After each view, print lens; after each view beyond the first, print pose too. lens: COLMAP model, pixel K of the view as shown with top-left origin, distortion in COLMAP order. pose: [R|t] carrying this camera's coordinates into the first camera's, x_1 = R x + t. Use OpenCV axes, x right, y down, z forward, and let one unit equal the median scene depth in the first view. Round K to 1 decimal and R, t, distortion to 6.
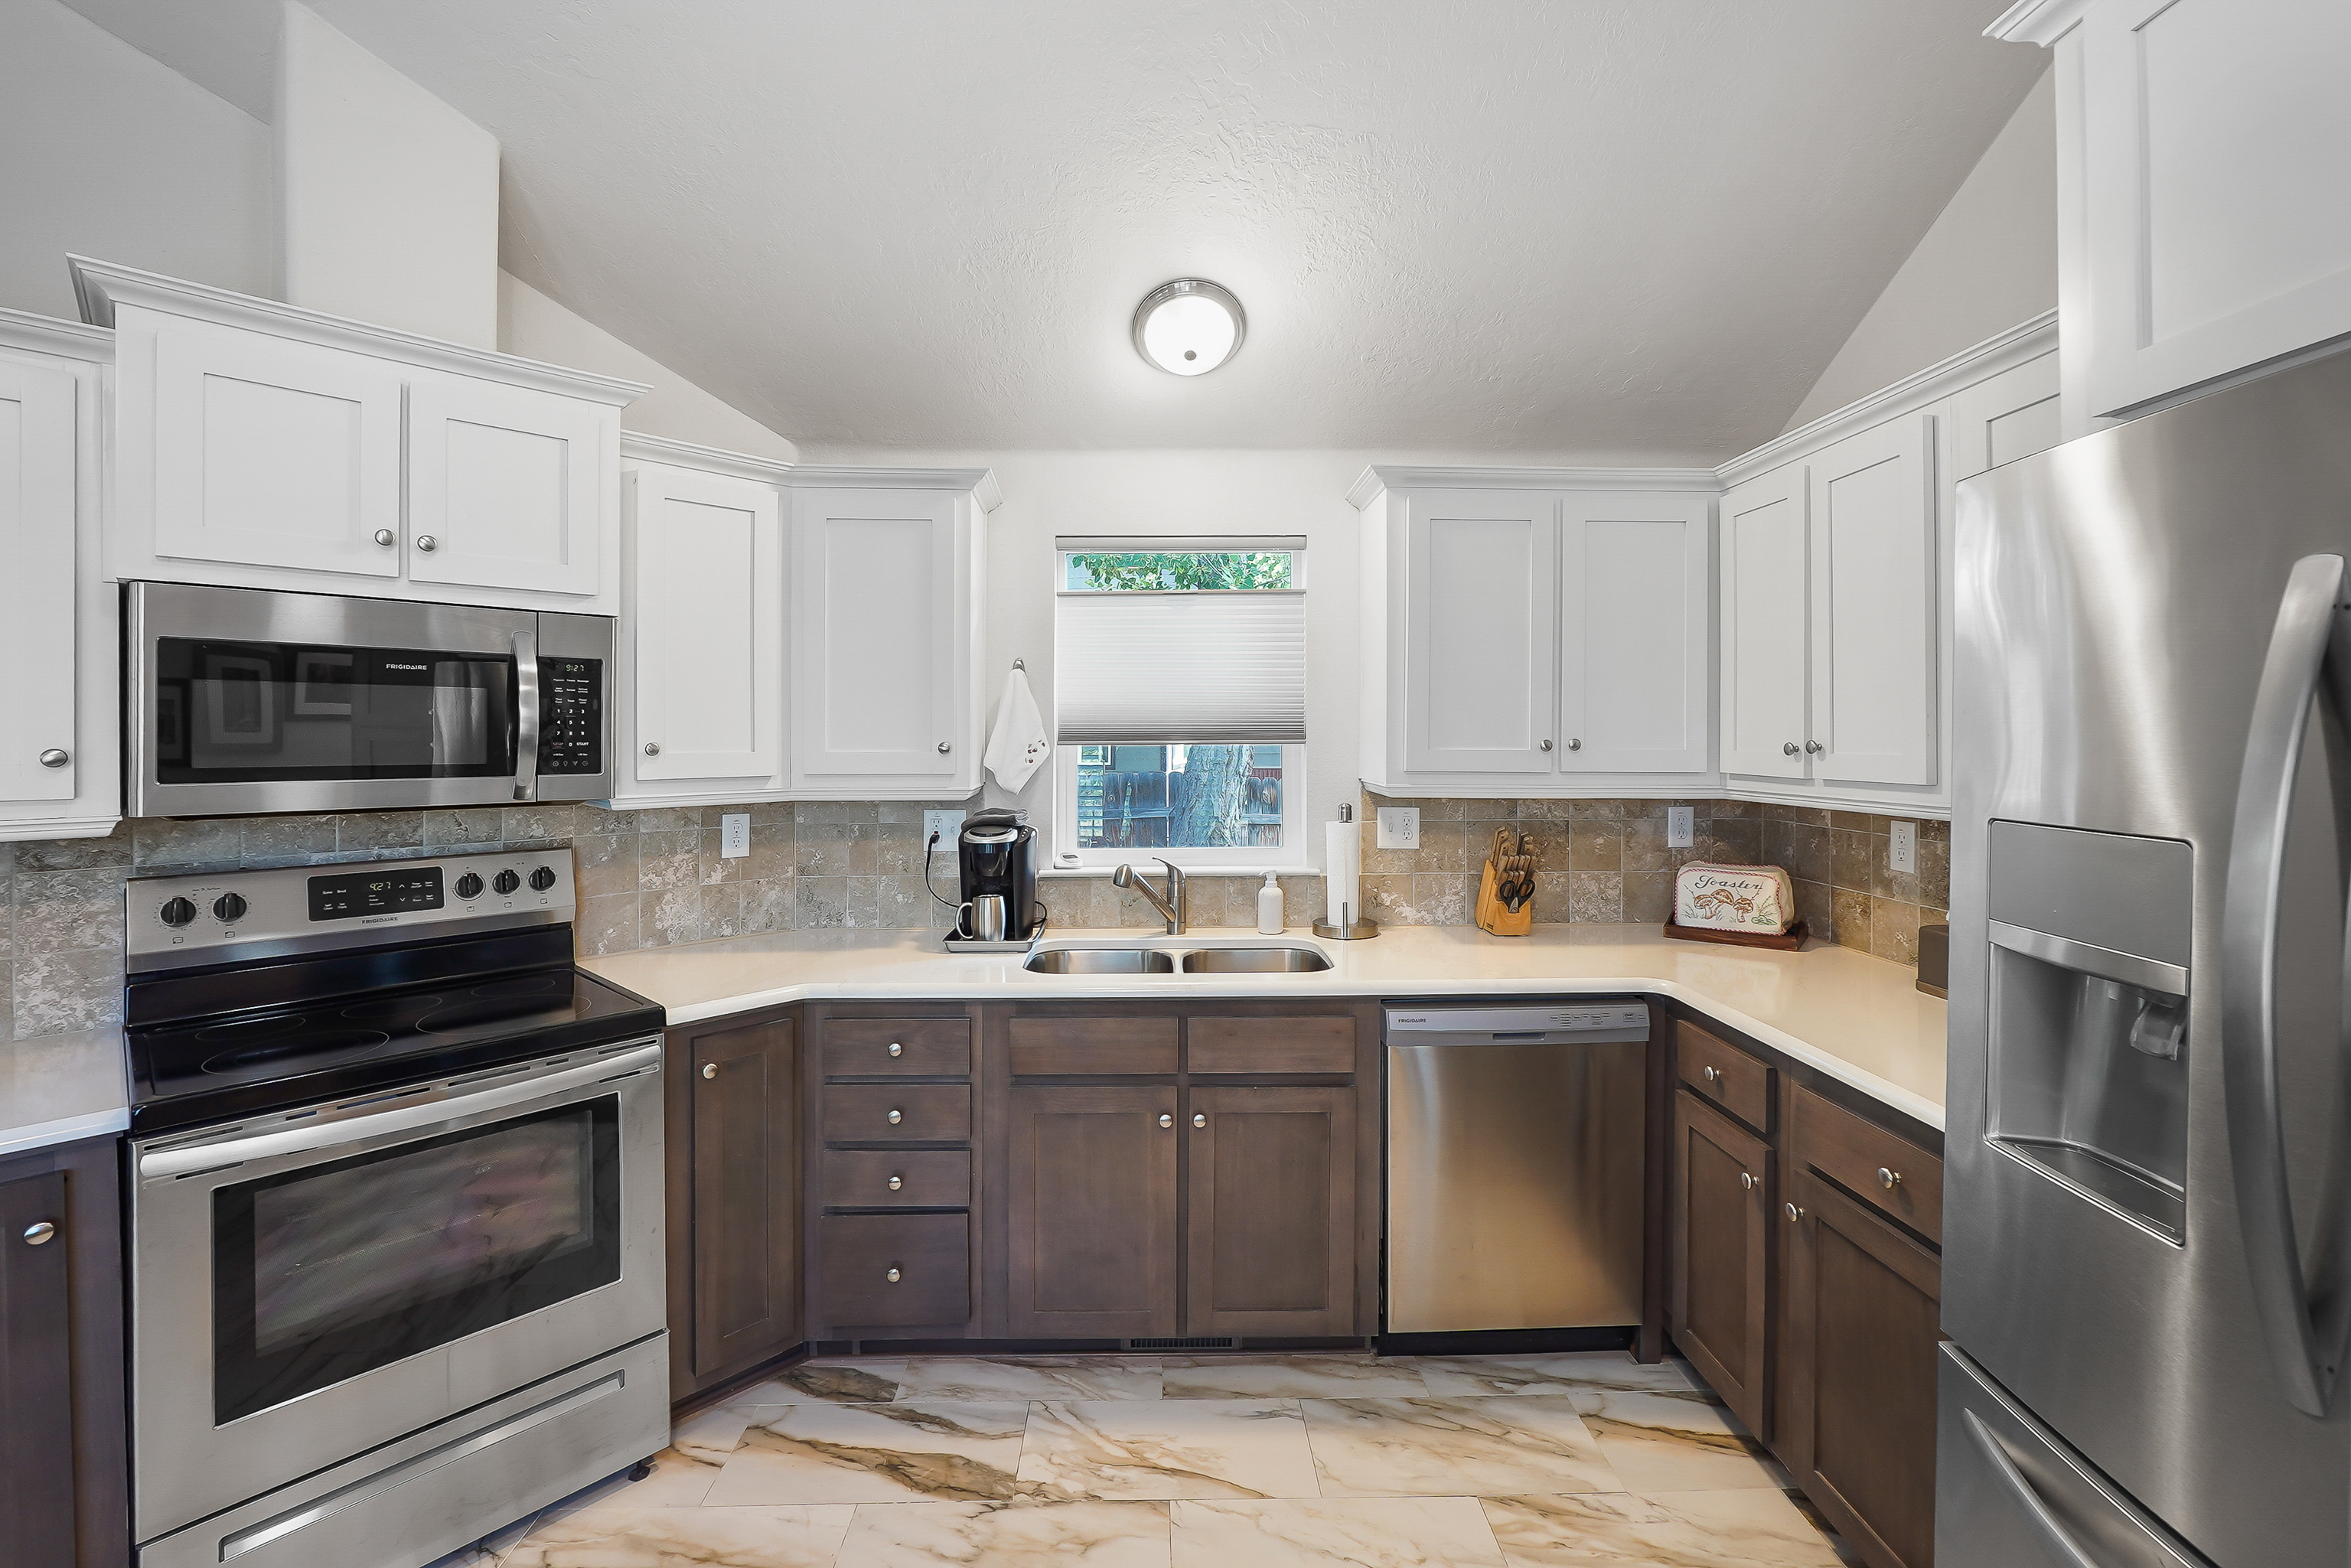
lens RADIAL K [[1012.7, 0, 1176.9], [0, 1012.7, 730.2], [0, 0, 1]] dist [-0.009723, 0.000863]
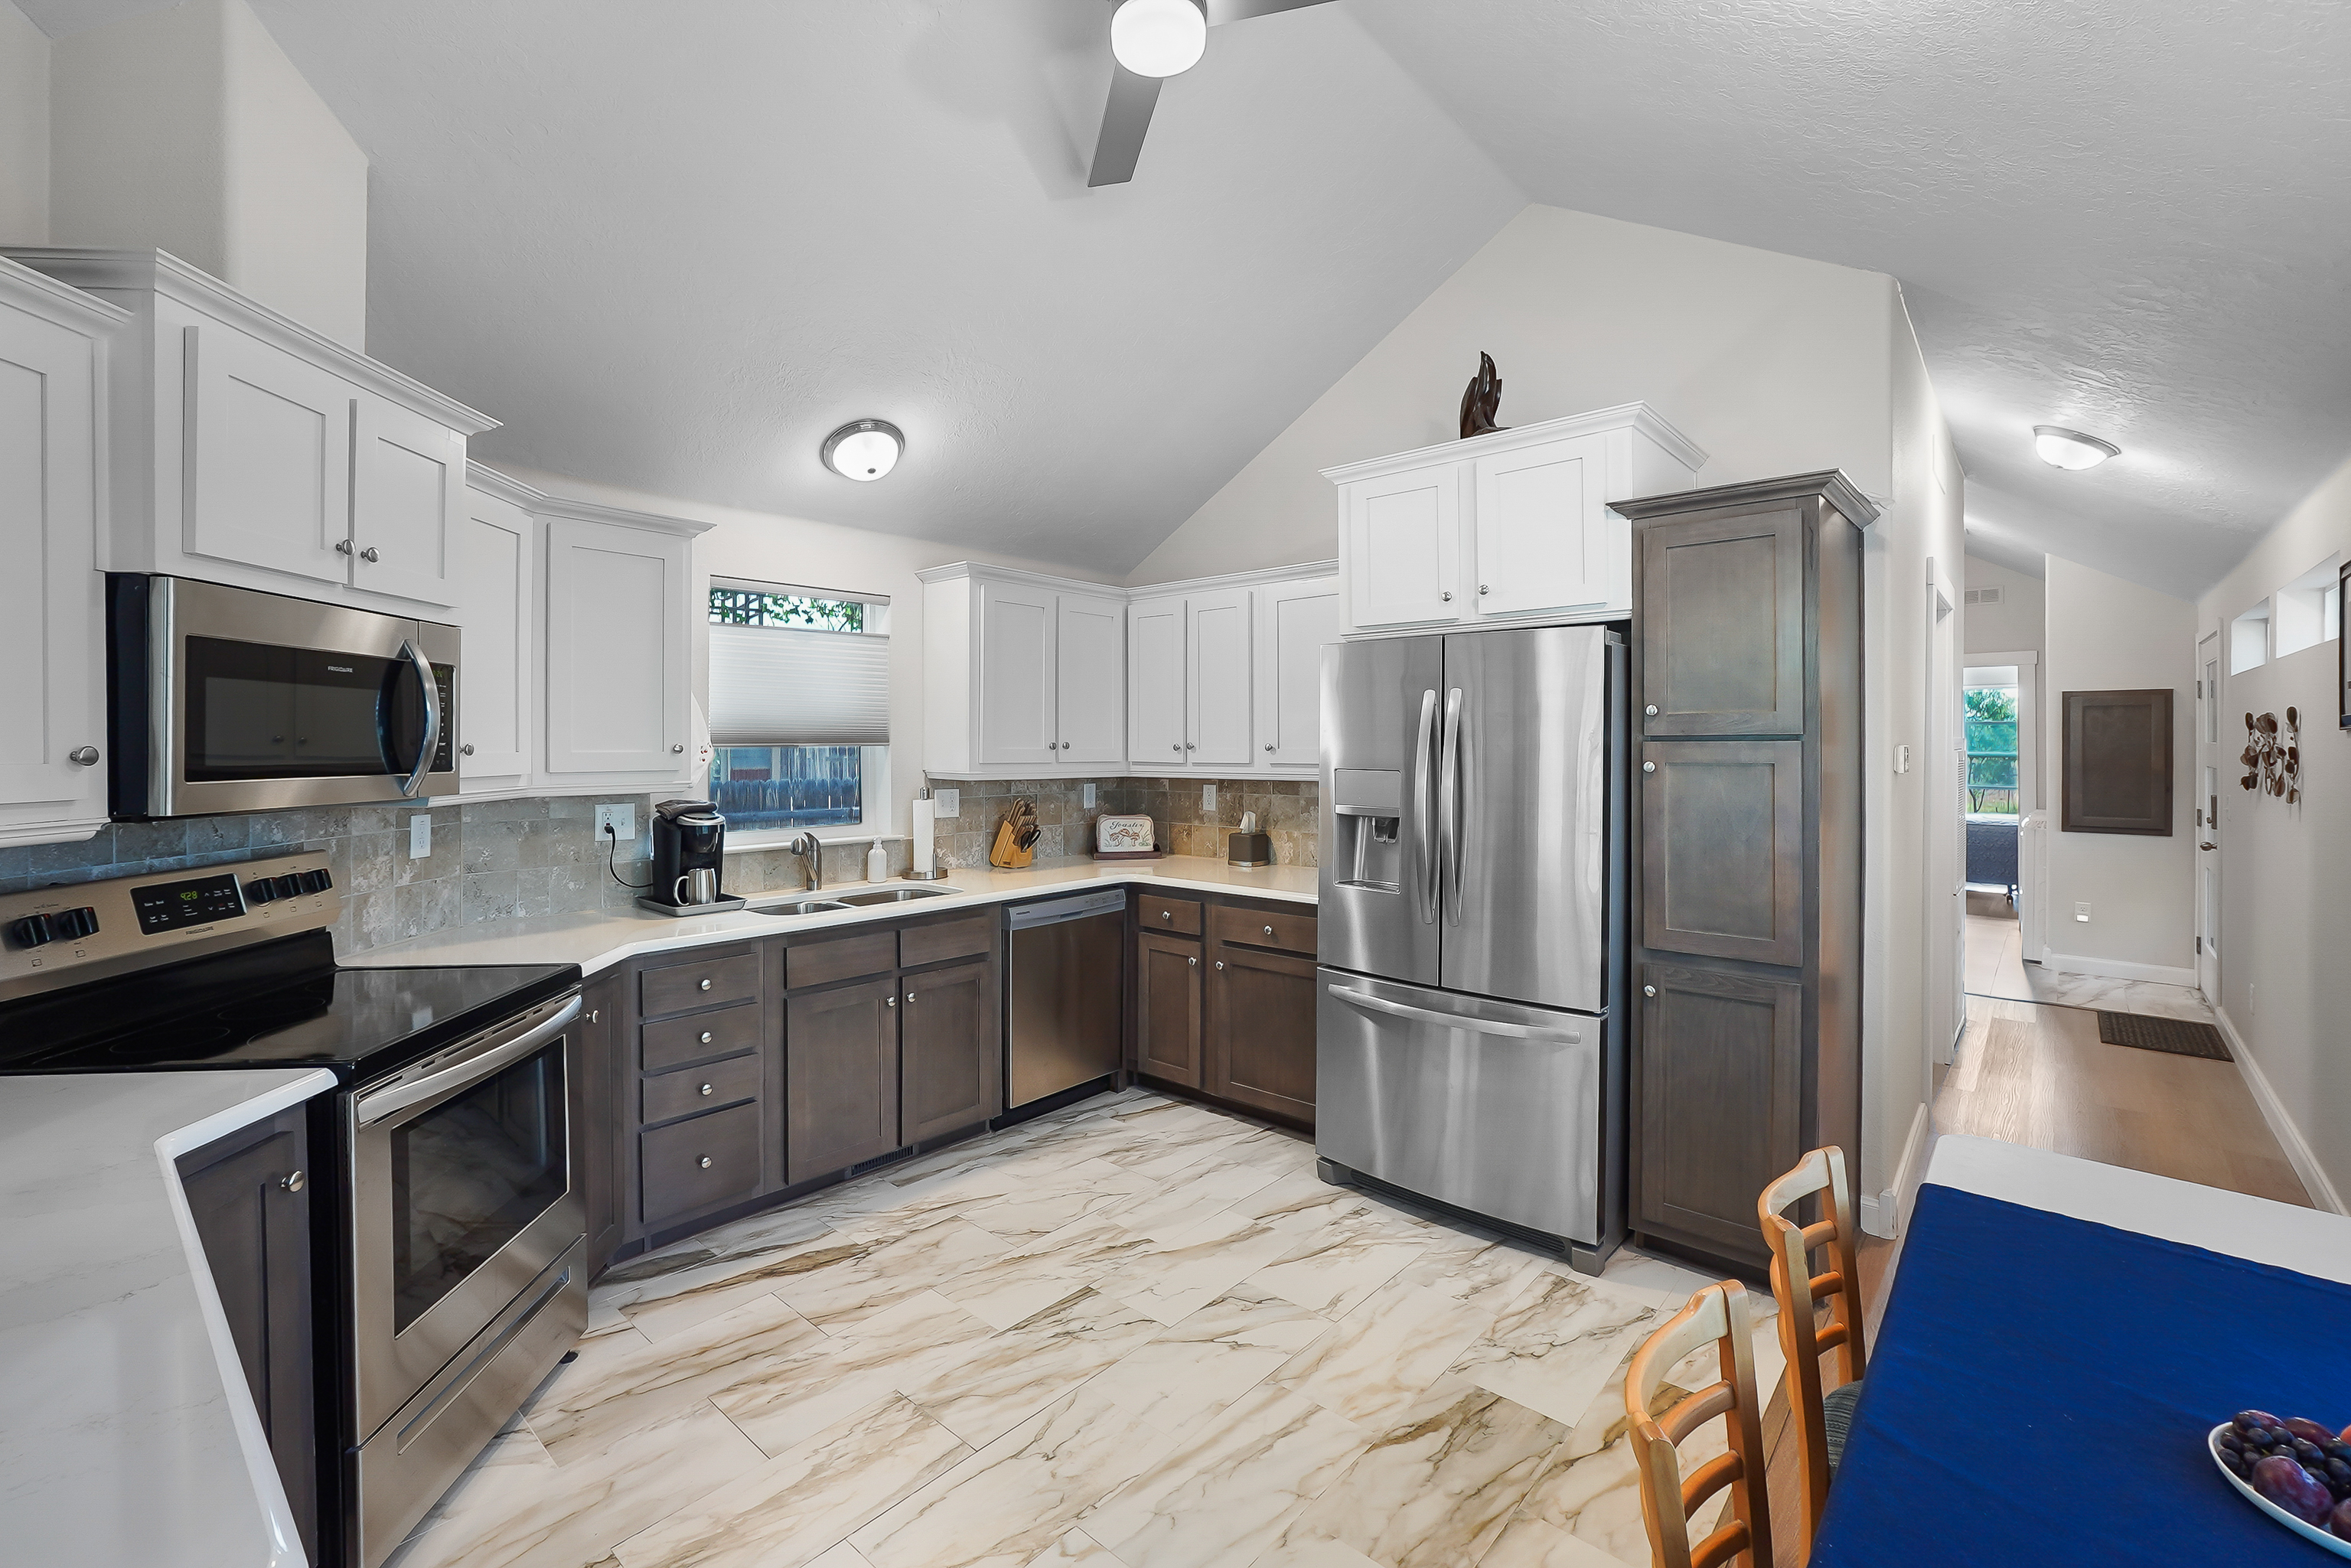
lens RADIAL K [[1012.7, 0, 1176.9], [0, 1012.7, 730.2], [0, 0, 1]] dist [-0.009723, 0.000863]
pose [[0.675739, 0.010335, 0.737069, -0.751446], [-0.004237, 0.999940, -0.010137, 0.005540], [-0.737129, 0.003727, 0.675742, -0.271684]]
